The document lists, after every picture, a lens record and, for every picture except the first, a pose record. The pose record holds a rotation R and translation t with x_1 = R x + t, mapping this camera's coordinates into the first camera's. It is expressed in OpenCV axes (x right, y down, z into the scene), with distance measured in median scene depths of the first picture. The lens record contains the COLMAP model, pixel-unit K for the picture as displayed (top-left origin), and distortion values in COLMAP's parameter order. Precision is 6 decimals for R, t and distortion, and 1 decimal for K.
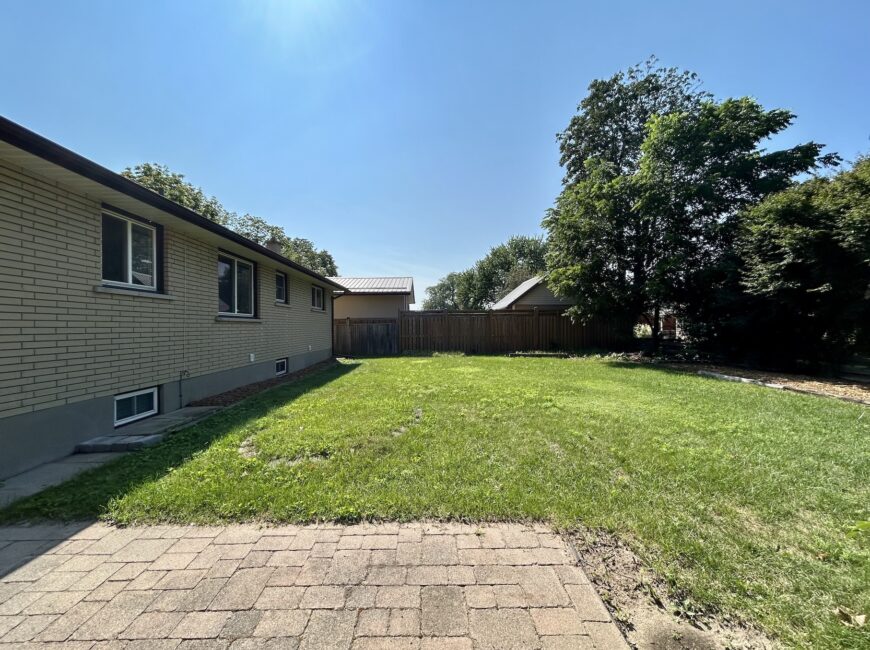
lens RADIAL K [[354.2, 0, 435.6], [0, 354.2, 327.7], [0, 0, 1]] dist [-0.003125, 0.002051]
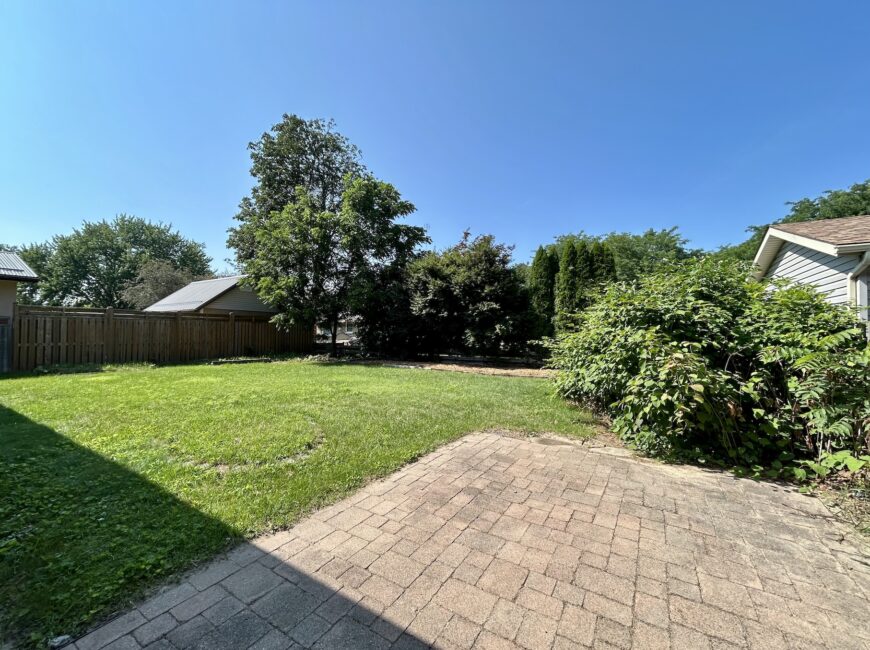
lens RADIAL K [[354.2, 0, 430.8], [0, 354.2, 327.6], [0, 0, 1]] dist [-0.003125, 0.002051]
pose [[0.547629, 0.021602, 0.836443, -0.333995], [-0.008028, 0.999756, -0.020563, -0.000381], [-0.836683, 0.004546, 0.547669, 0.019685]]
